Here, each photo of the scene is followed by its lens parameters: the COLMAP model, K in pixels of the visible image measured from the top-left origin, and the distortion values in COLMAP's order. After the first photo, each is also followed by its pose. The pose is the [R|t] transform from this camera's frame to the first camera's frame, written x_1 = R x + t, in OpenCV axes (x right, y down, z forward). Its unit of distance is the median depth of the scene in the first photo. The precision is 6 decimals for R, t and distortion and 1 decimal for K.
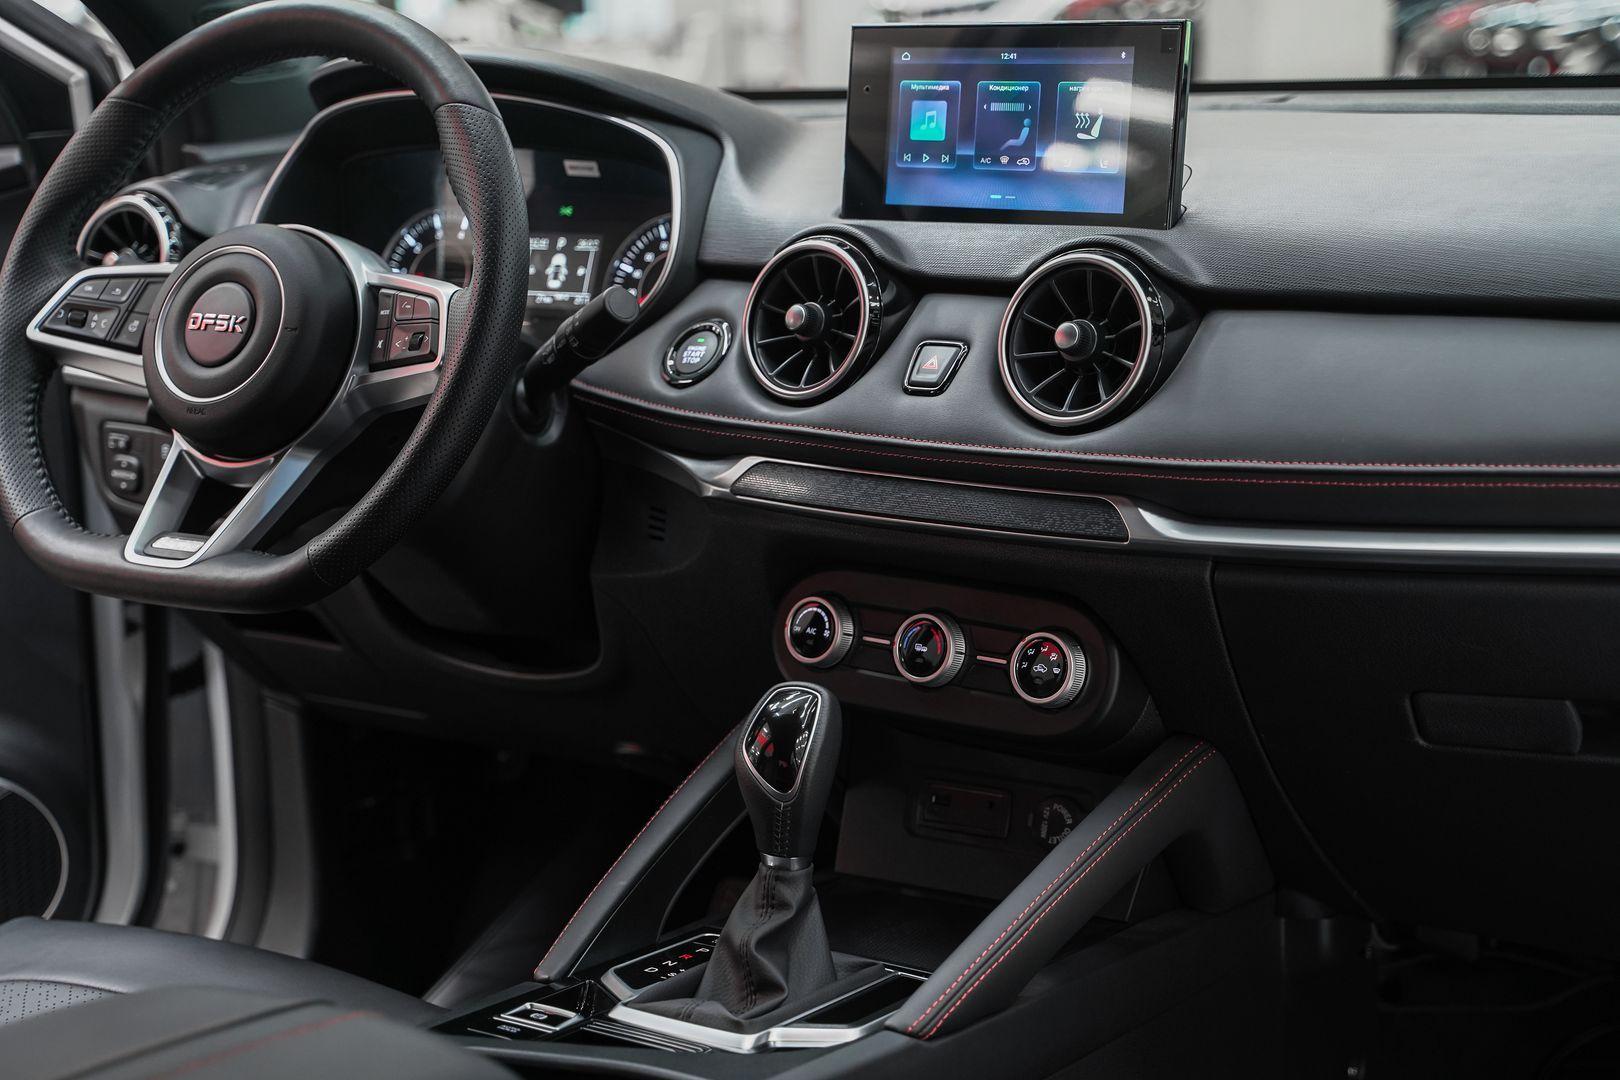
lens RADIAL K [[2596.3, 0, 810.0], [0, 2596.3, 540.0], [0, 0, 1]] dist [0.159051, 0.056785]
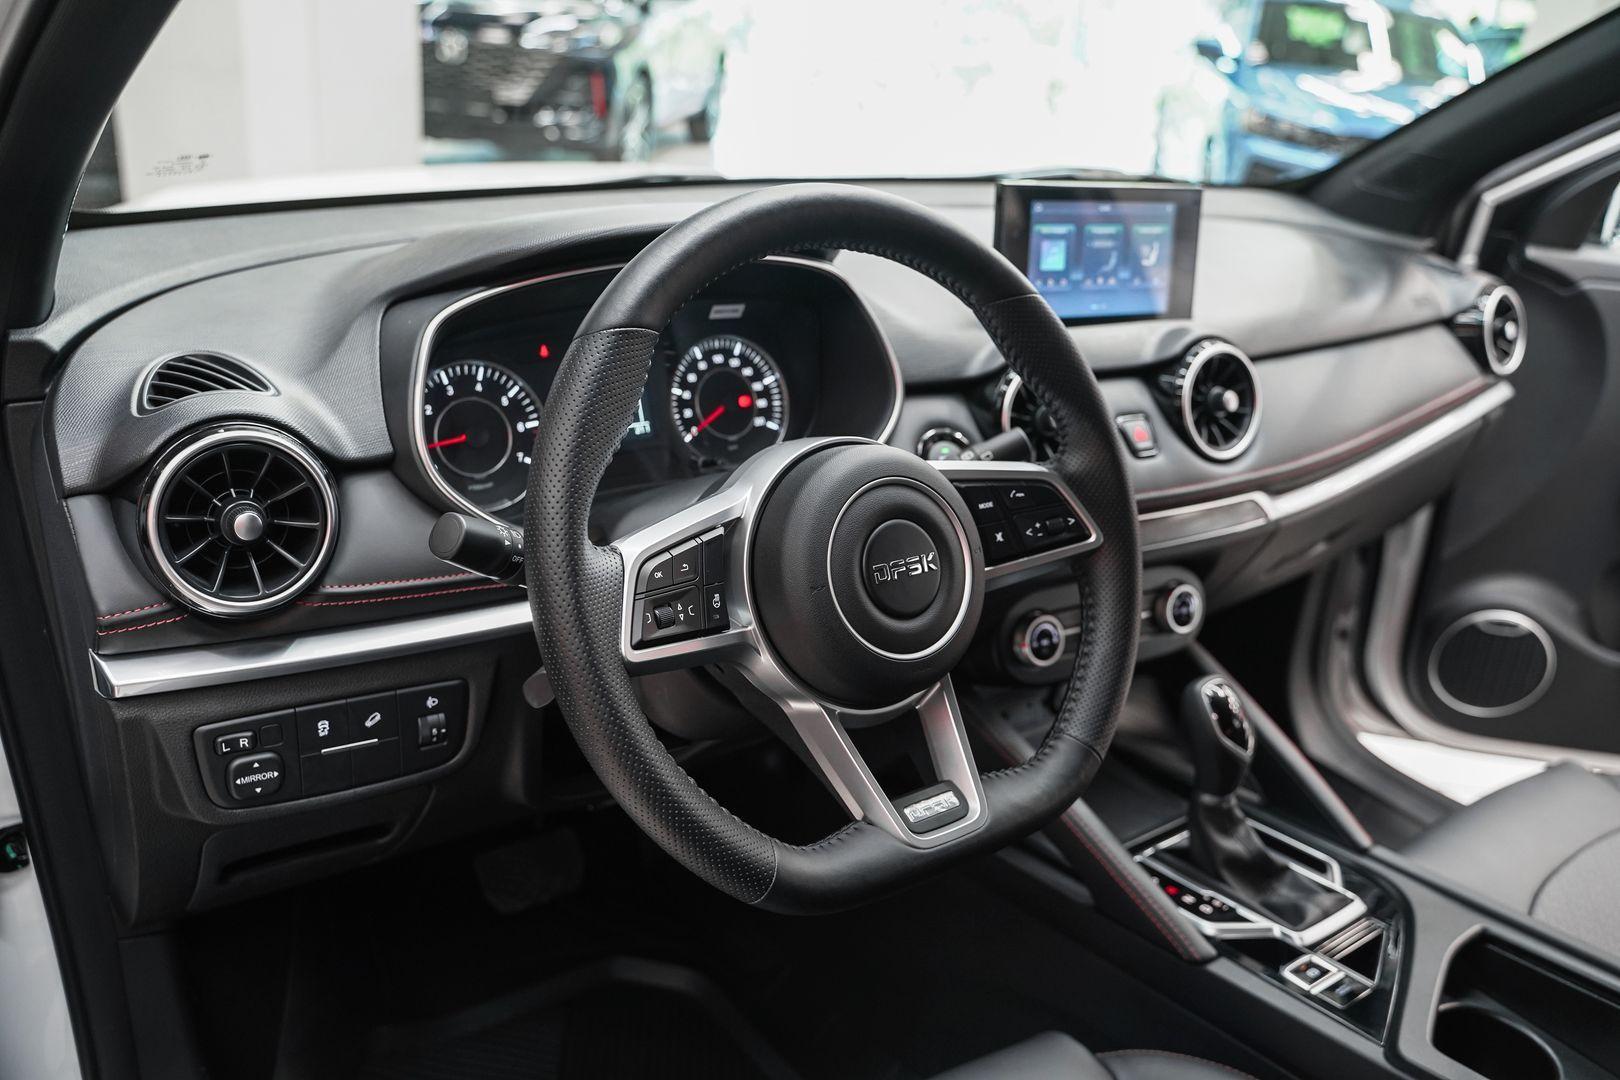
lens RADIAL K [[1312.7, 0, 810.0], [0, 1312.7, 540.0], [0, 0, 1]] dist [-0.133437, 0.143608]
pose [[0.362648, -0.301344, 0.881860, -0.634818], [0.110318, 0.953505, 0.280460, -0.222473], [-0.925373, -0.004424, 0.379031, 0.861912]]
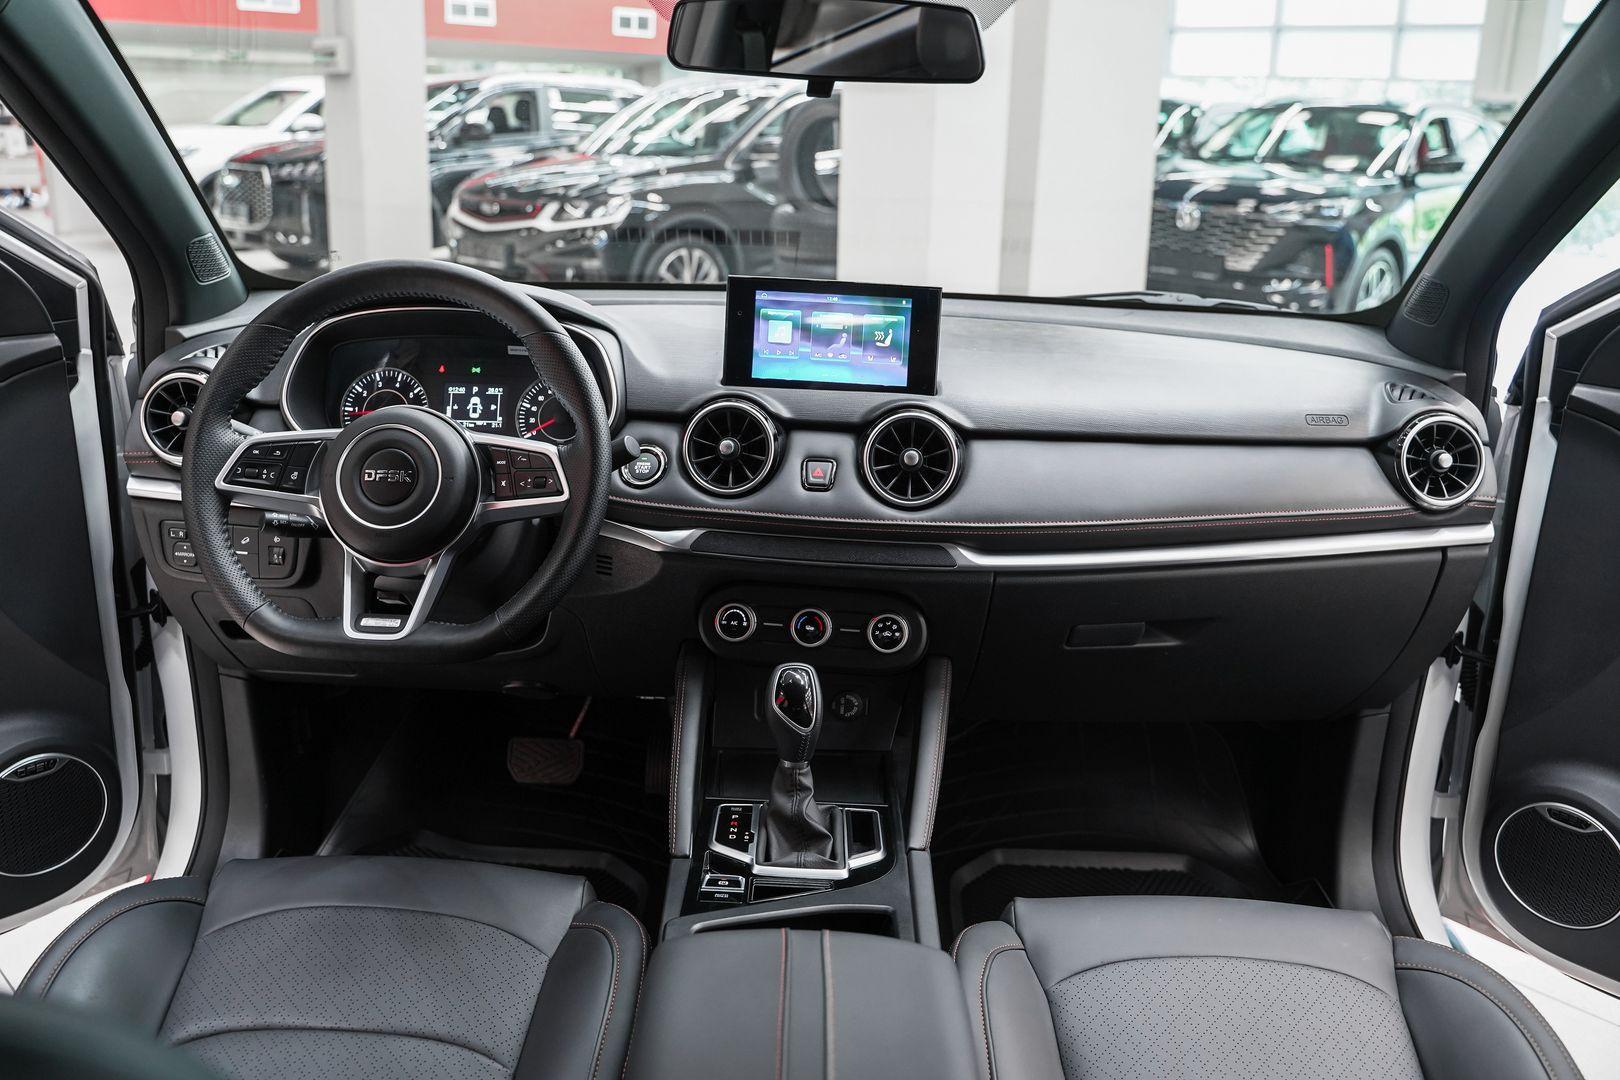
lens RADIAL K [[1312.7, 0, 810.0], [0, 1312.7, 540.0], [0, 0, 1]] dist [-0.133437, 0.143608]
pose [[0.846514, -0.099388, 0.523007, -0.418730], [0.051932, 0.993150, 0.104676, -0.112149], [-0.529827, -0.061449, 0.845876, 0.225979]]
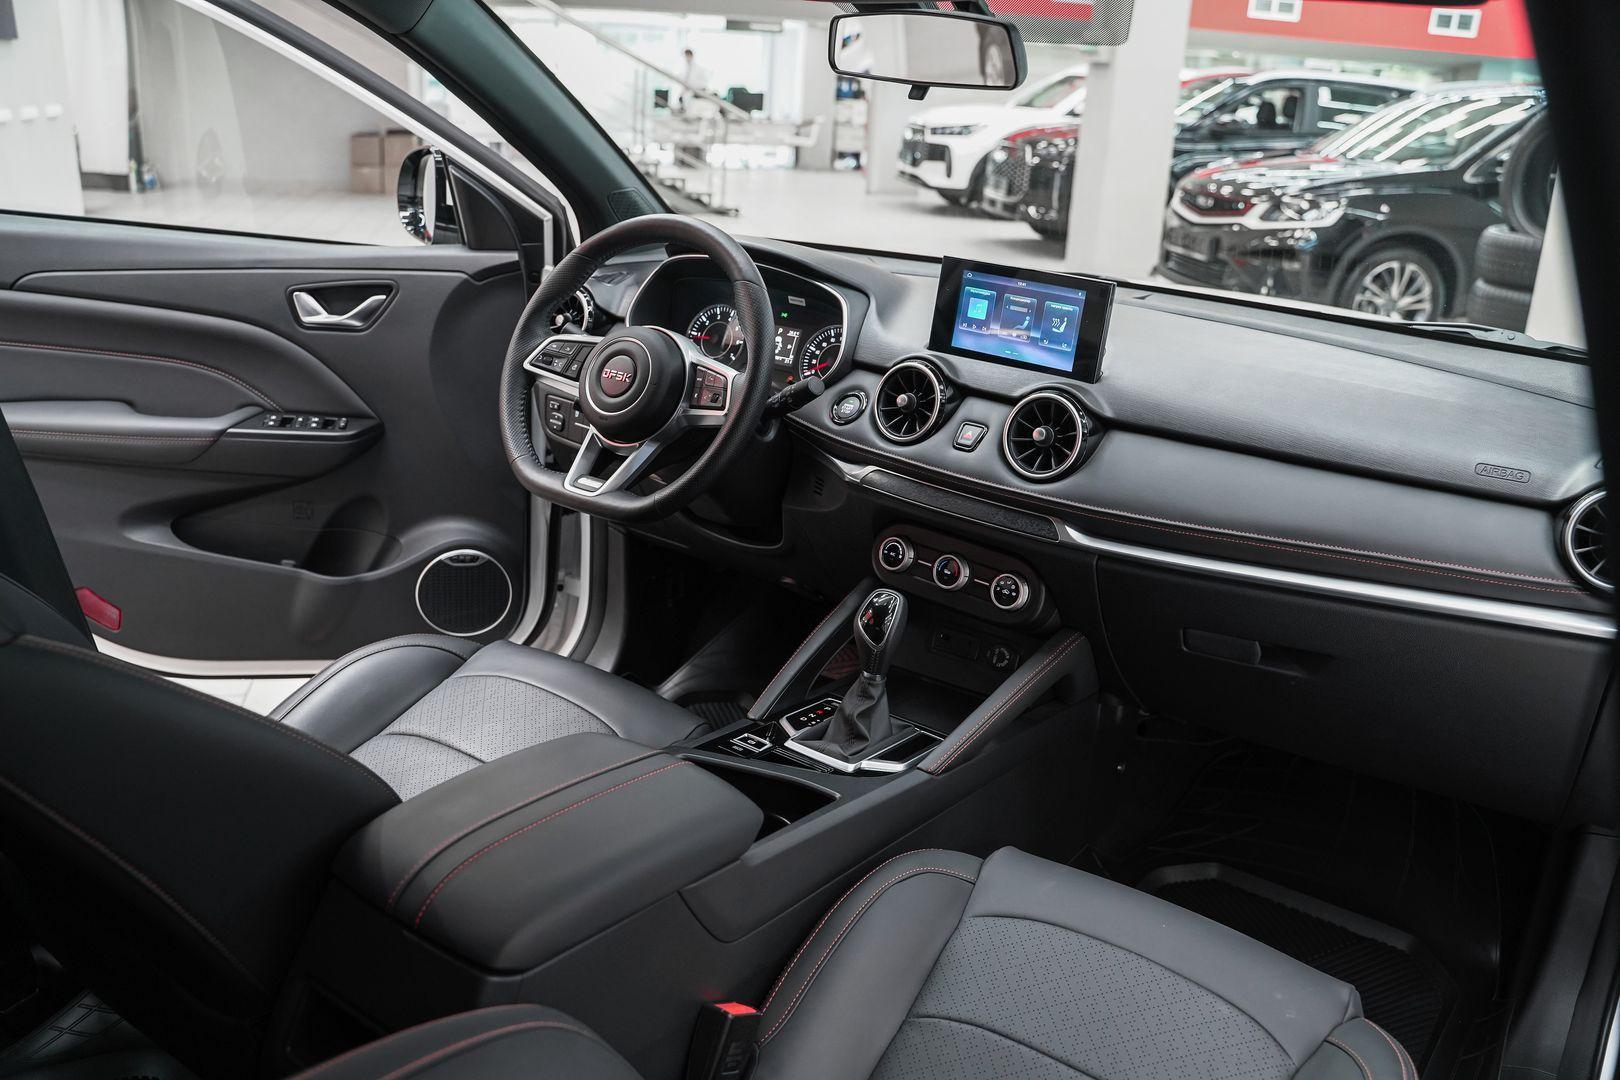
lens RADIAL K [[1312.7, 0, 810.0], [0, 1312.7, 540.0], [0, 0, 1]] dist [-0.133437, 0.143608]
pose [[0.994981, 0.099201, -0.013129, -0.051835], [-0.096787, 0.987367, 0.125453, -0.098861], [0.025408, -0.123552, 0.992013, -0.015612]]
